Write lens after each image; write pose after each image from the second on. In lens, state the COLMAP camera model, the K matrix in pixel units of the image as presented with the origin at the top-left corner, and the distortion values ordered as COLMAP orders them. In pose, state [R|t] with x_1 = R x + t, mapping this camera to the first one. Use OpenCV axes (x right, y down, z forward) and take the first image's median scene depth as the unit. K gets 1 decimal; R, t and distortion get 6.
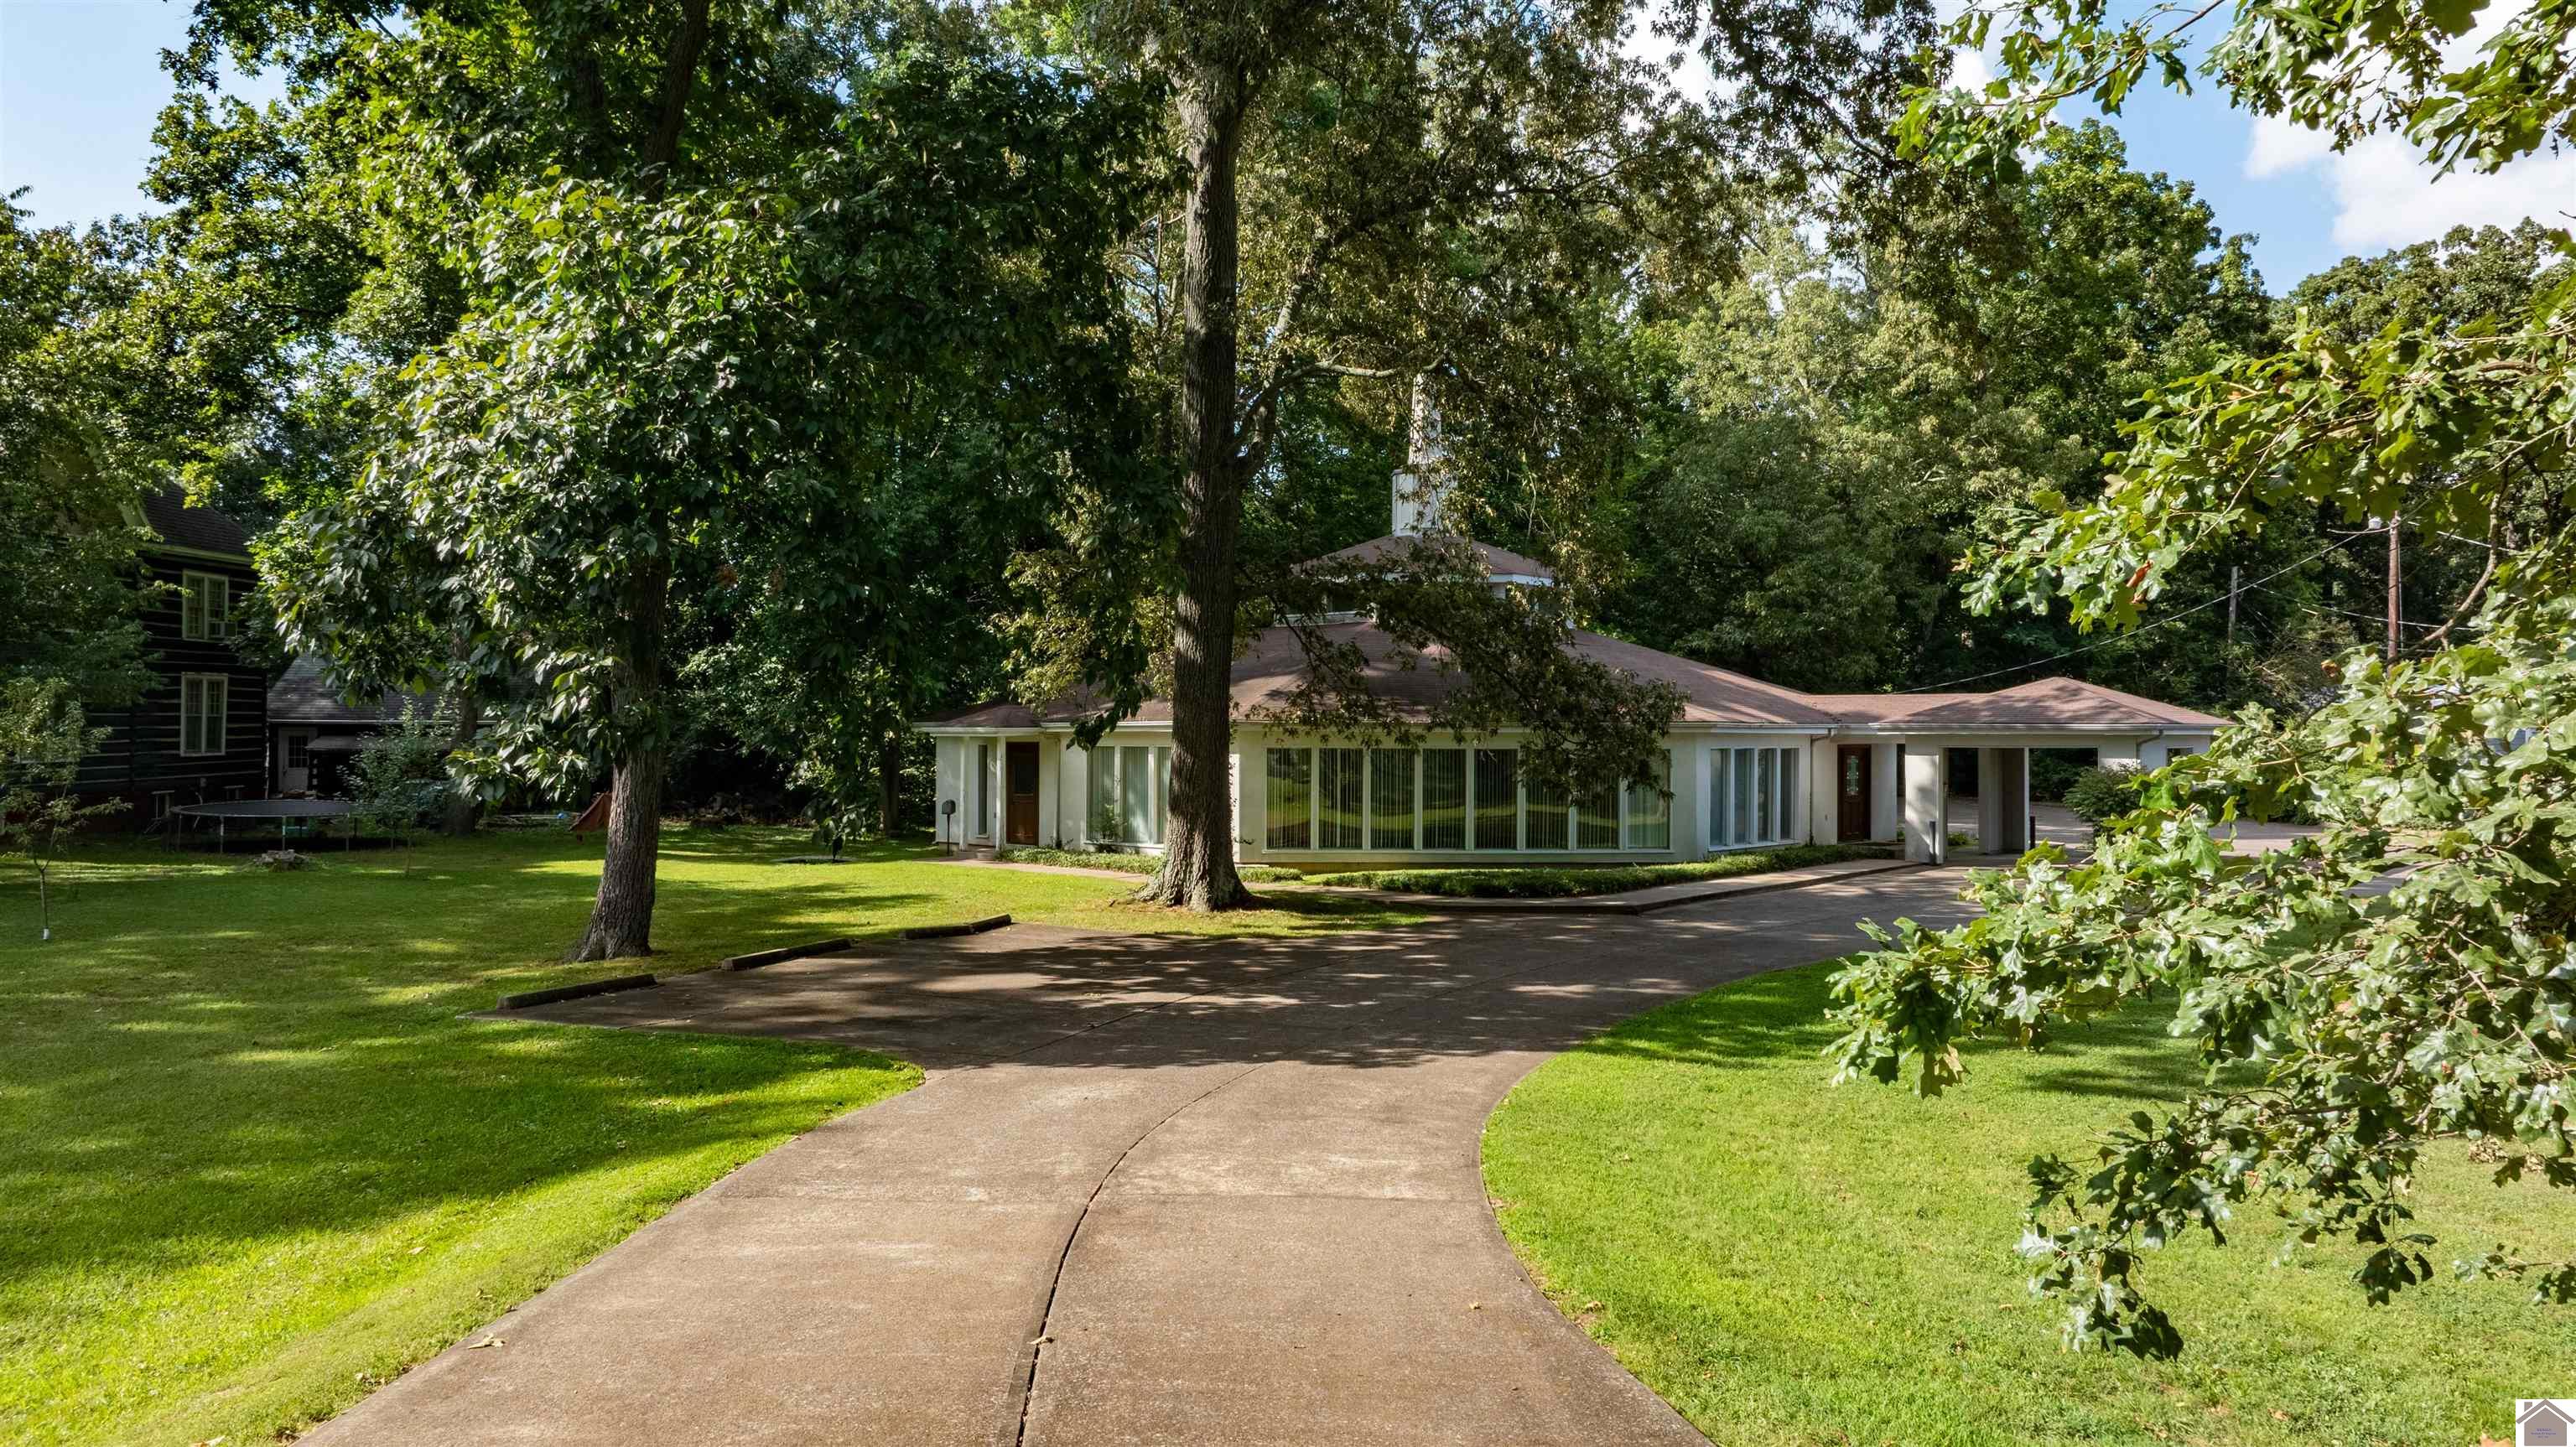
lens RADIAL K [[1757.0, 0, 1288.0], [0, 1757.0, 723.5], [0, 0, 1]] dist [0.194267, -0.127849]
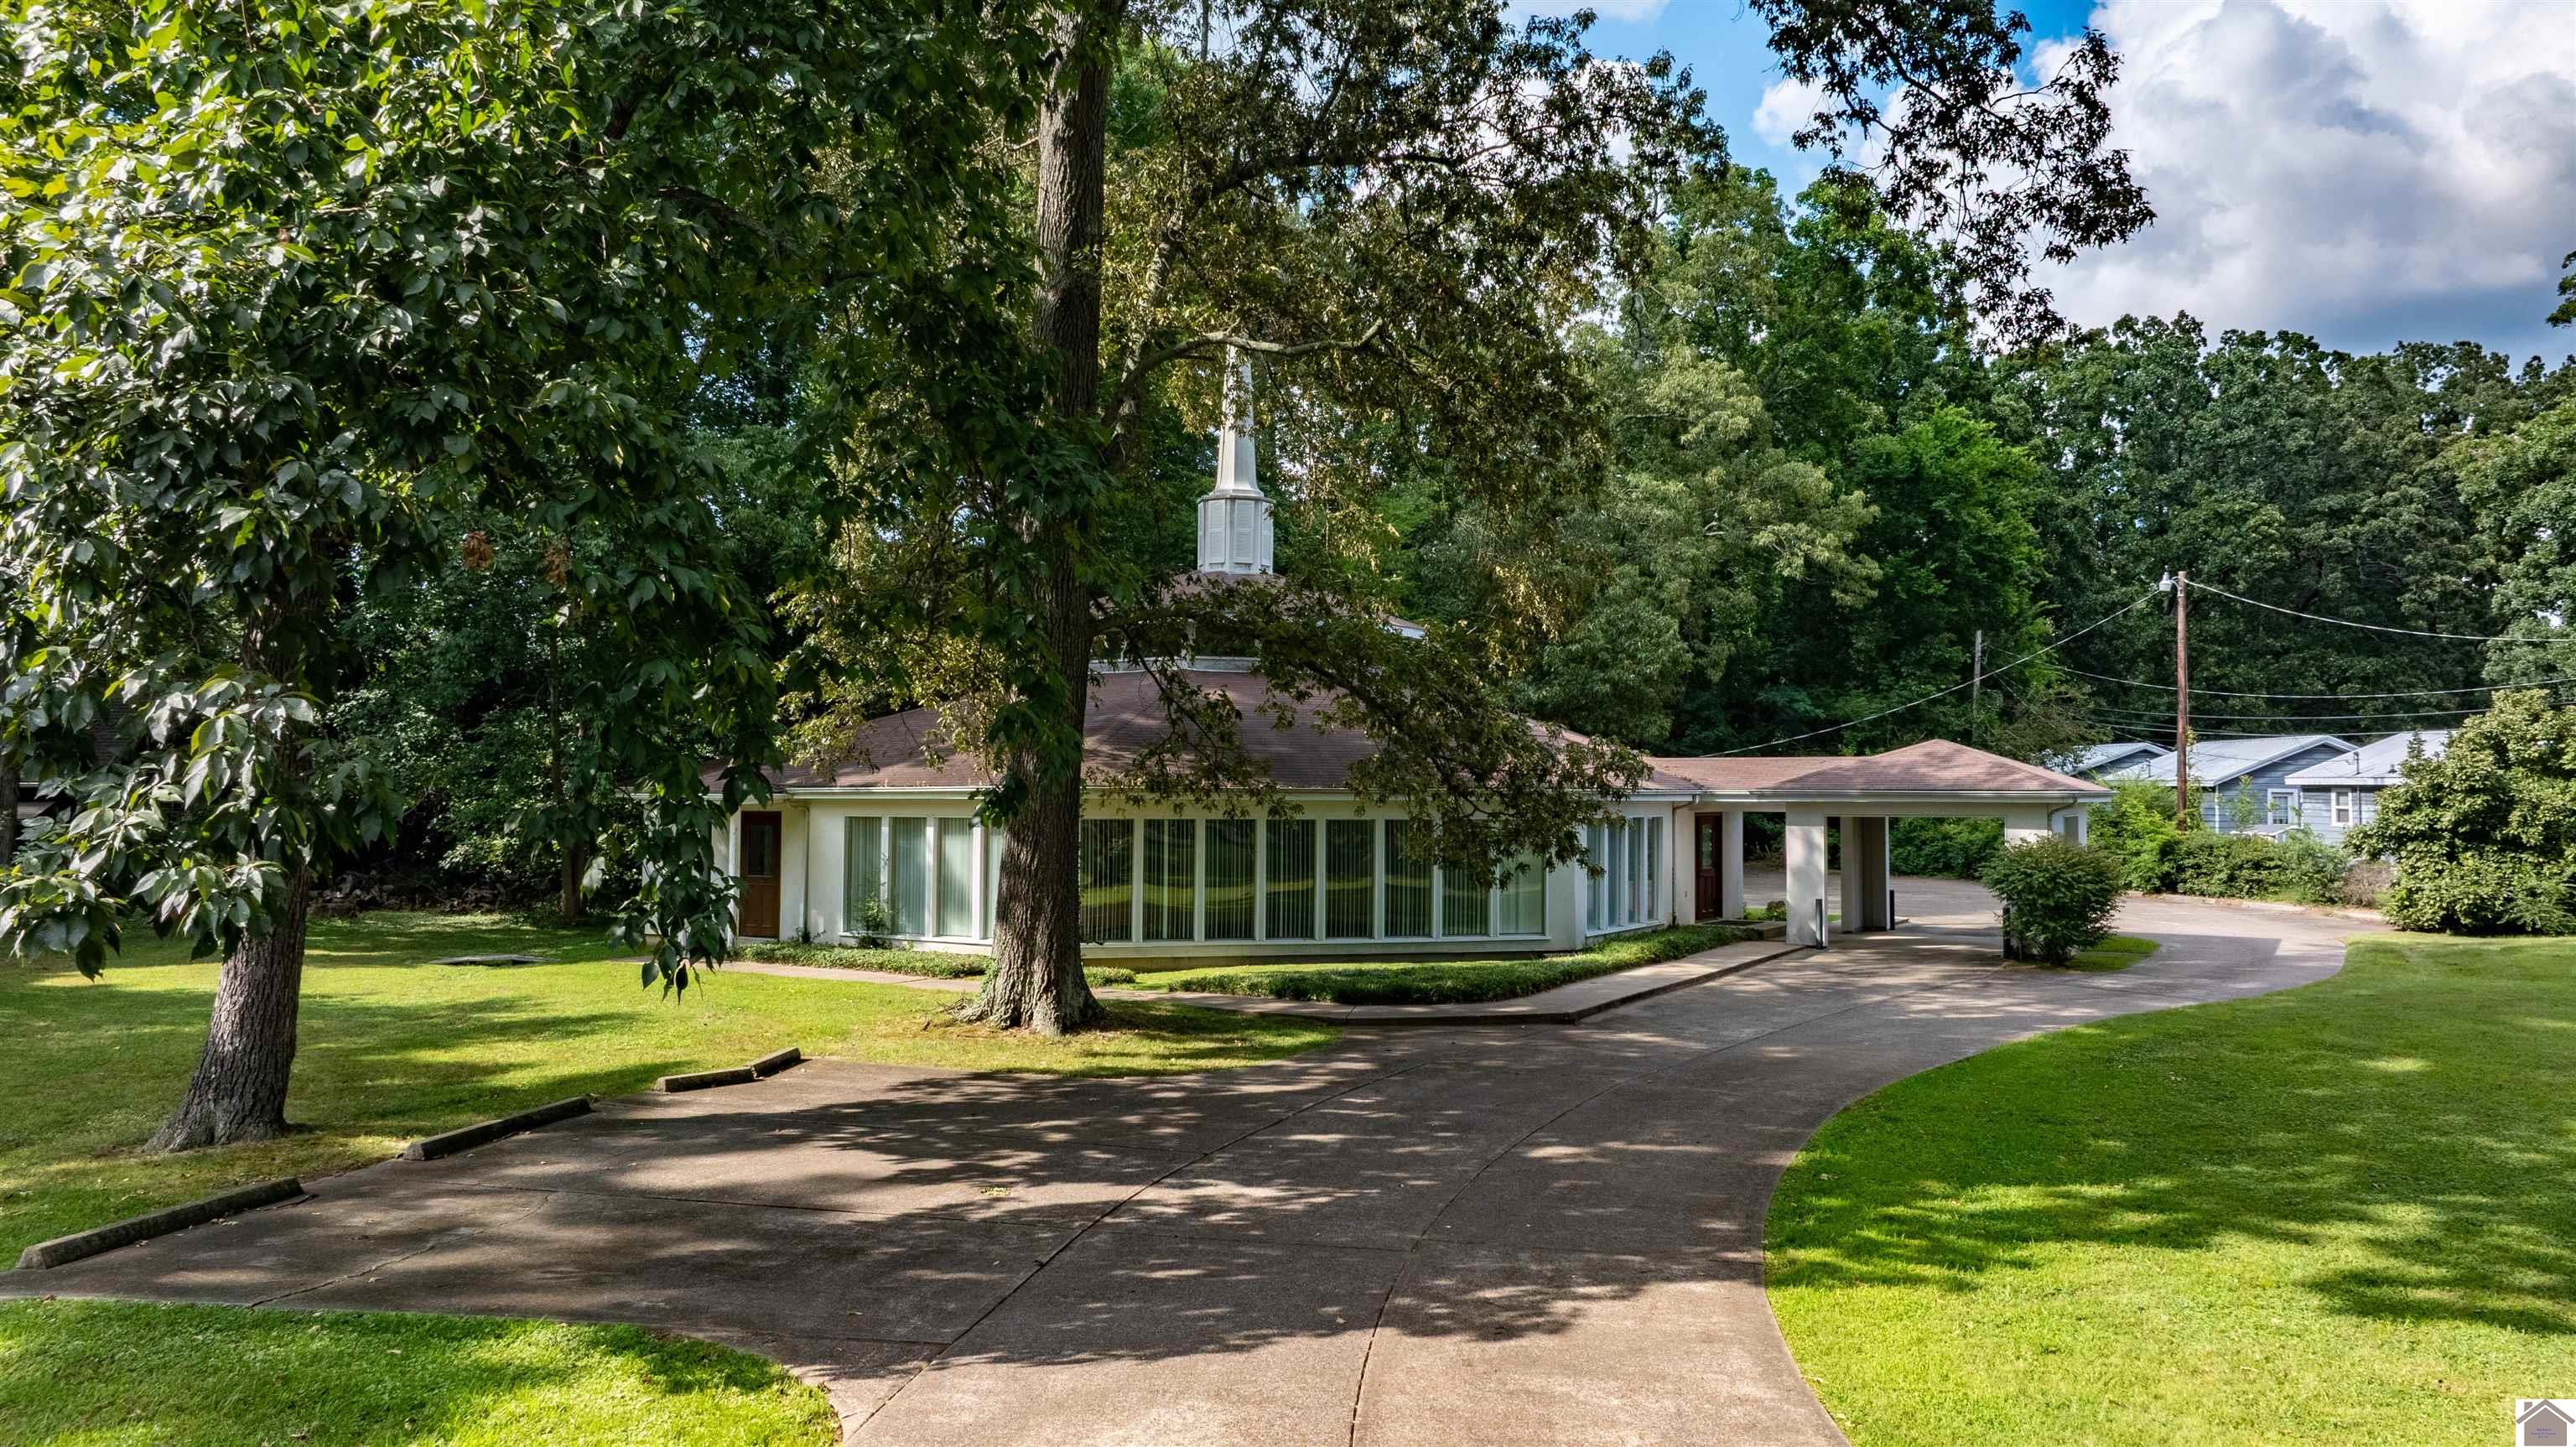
lens RADIAL K [[1858.2, 0, 1288.0], [0, 1858.2, 723.5], [0, 0, 1]] dist [0.127891, 0.002022]
pose [[0.987271, 0.007425, 0.158873, -0.065018], [-0.002246, 0.999461, -0.032755, -0.002652], [-0.159031, 0.031981, 0.986756, 0.146189]]
